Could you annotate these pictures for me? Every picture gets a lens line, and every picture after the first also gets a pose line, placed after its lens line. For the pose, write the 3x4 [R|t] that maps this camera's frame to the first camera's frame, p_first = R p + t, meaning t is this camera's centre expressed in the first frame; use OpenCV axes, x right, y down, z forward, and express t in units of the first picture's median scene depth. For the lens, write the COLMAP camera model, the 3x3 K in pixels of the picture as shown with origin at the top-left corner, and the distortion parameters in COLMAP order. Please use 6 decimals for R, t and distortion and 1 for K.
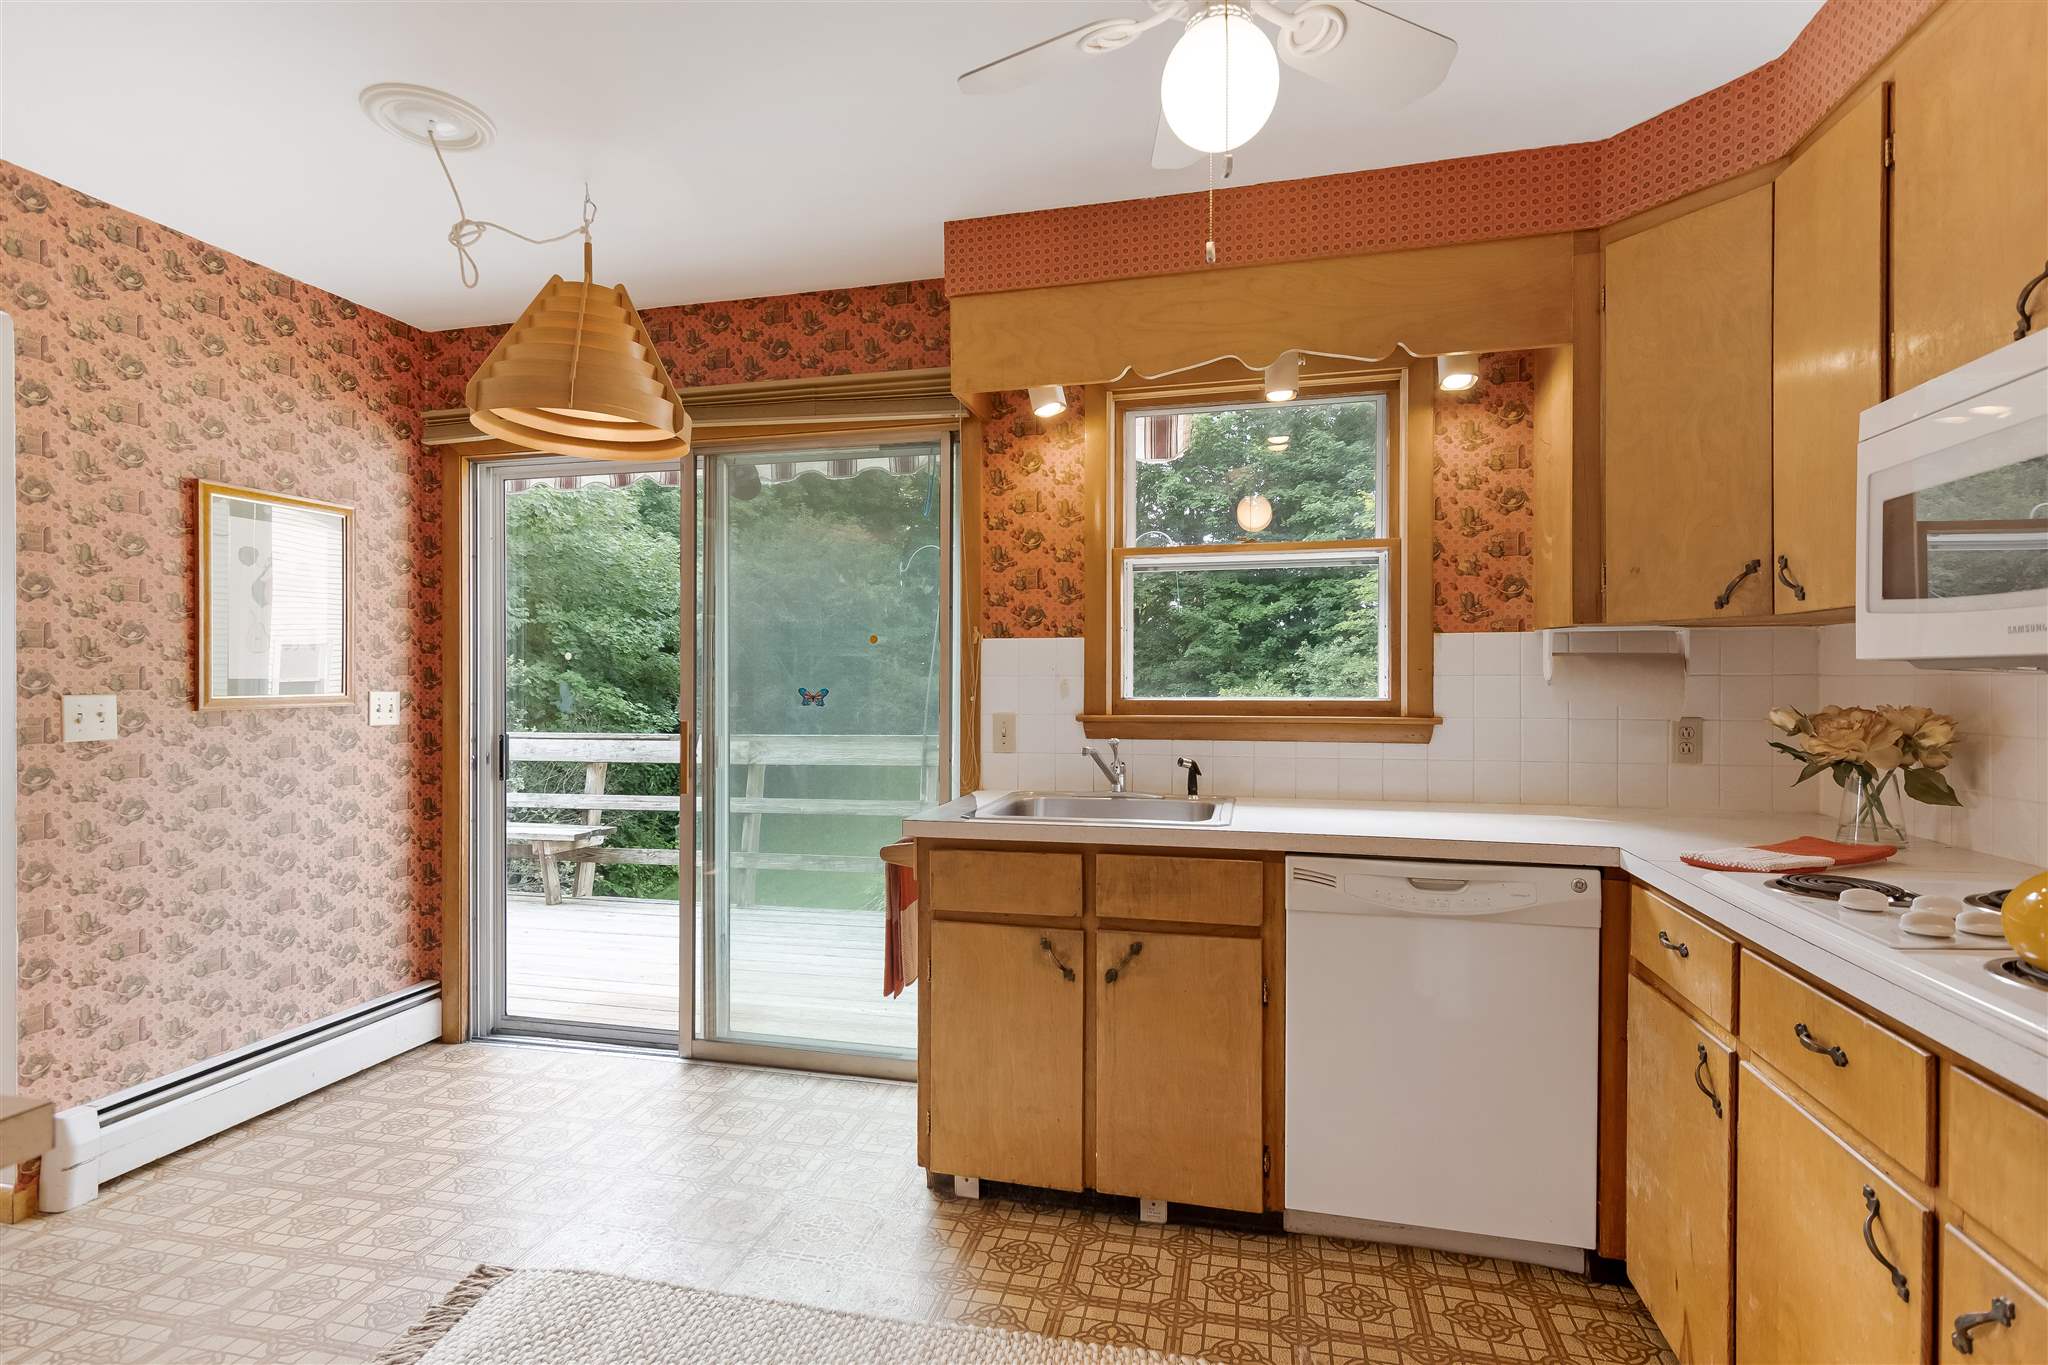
lens RADIAL K [[1005.5, 0, 1024.0], [0, 1005.5, 682.5], [0, 0, 1]] dist [0.011727, -0.000588]
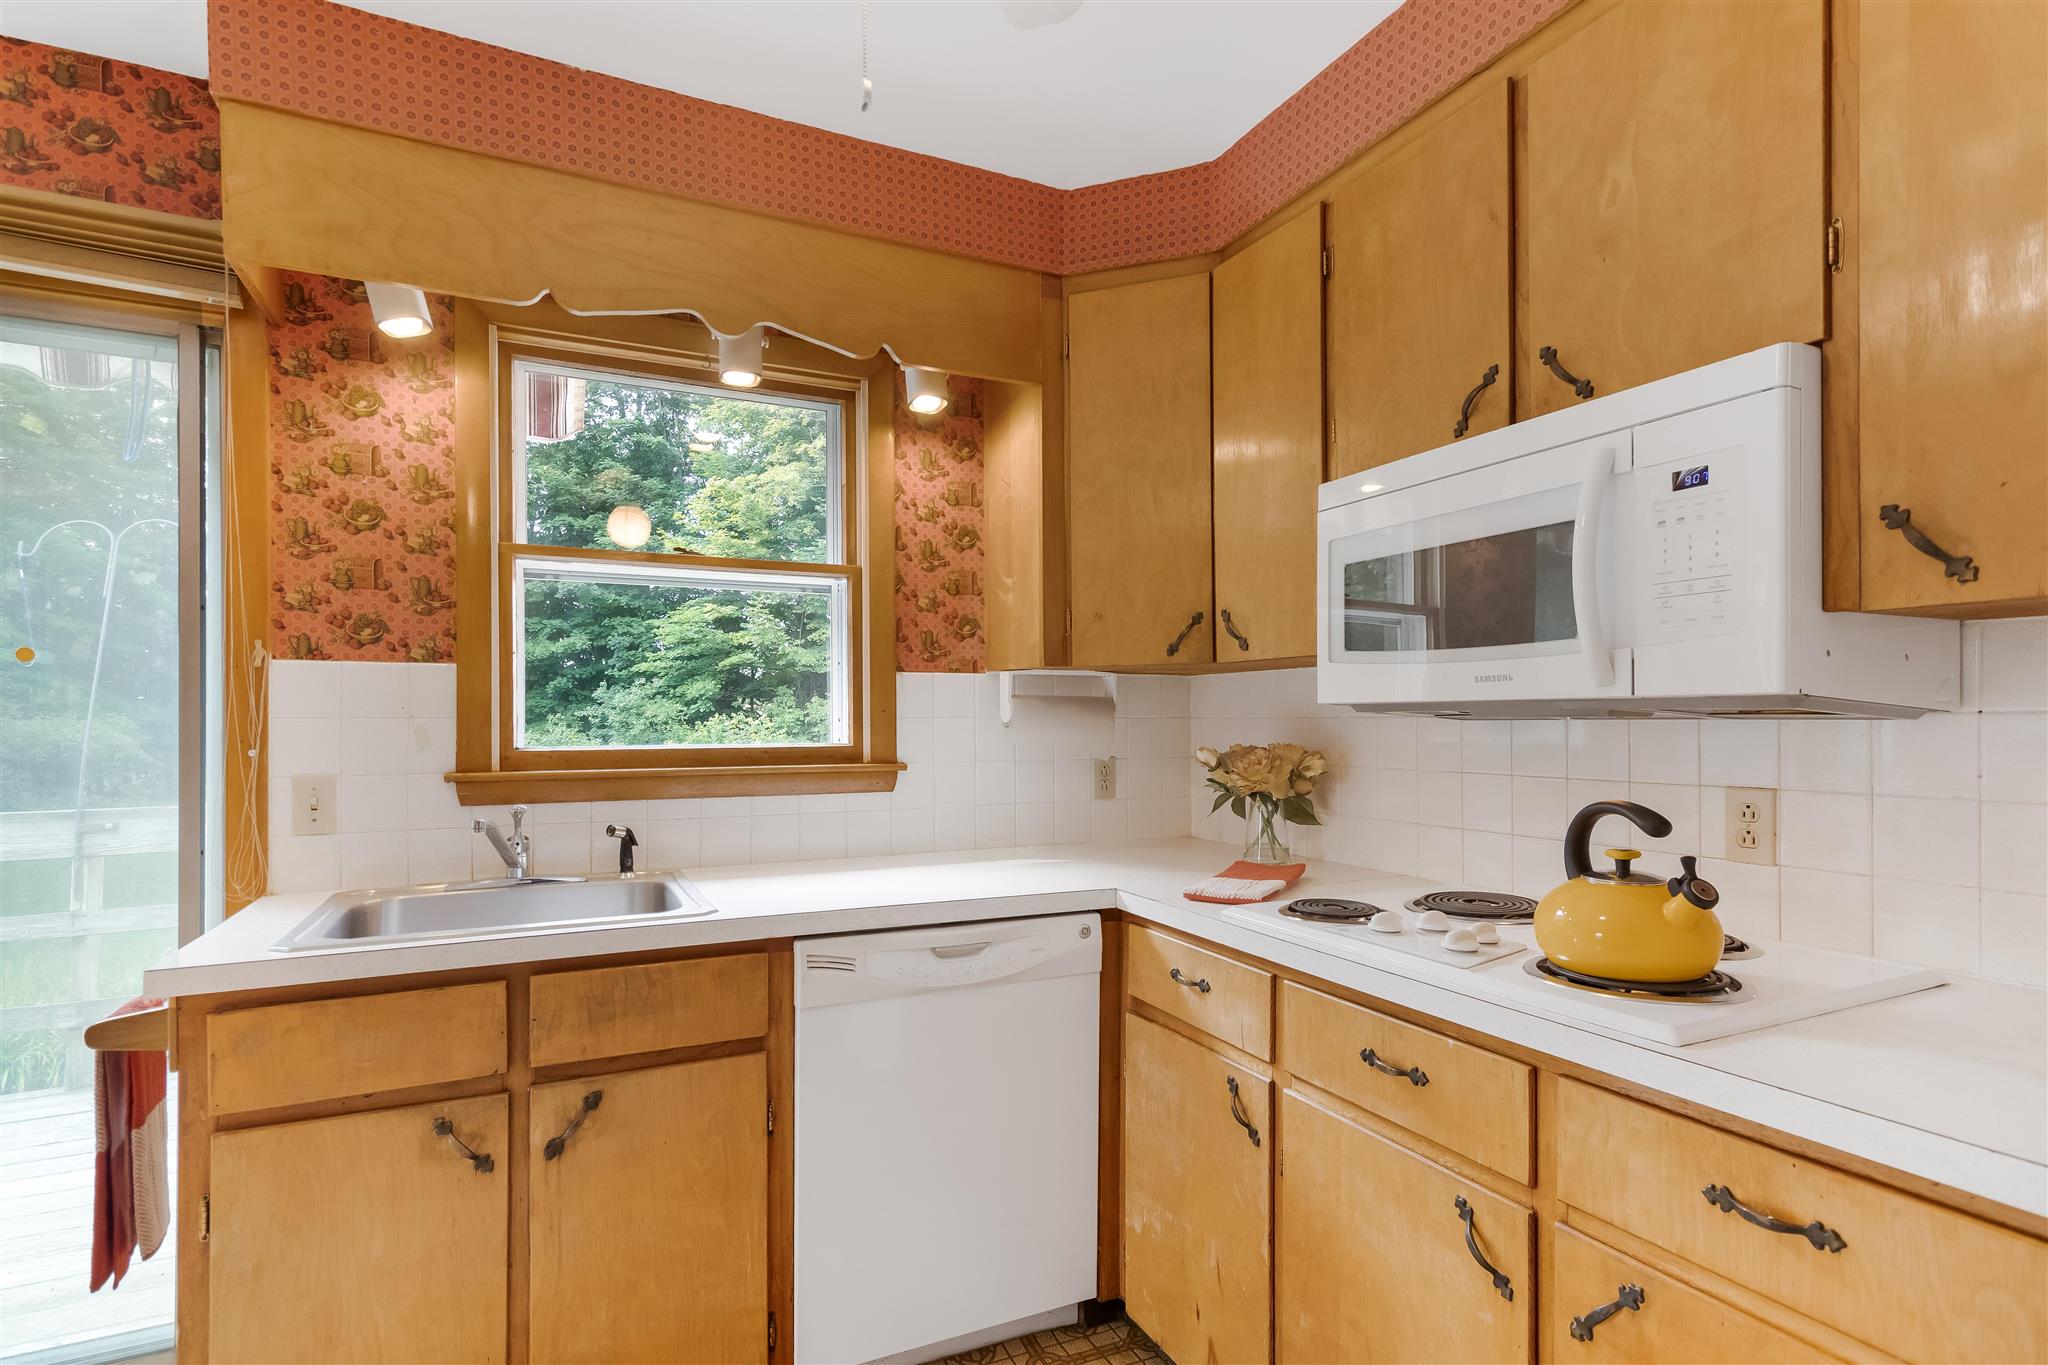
lens RADIAL K [[998.9, 0, 1019.4], [0, 998.9, 723.4], [0, 0, 1]] dist [0.012780, -0.001080]
pose [[0.772731, -0.002161, 0.634730, -0.097295], [0.003658, 0.999993, -0.001049, -0.000391], [-0.634724, 0.003132, 0.772733, 0.241430]]
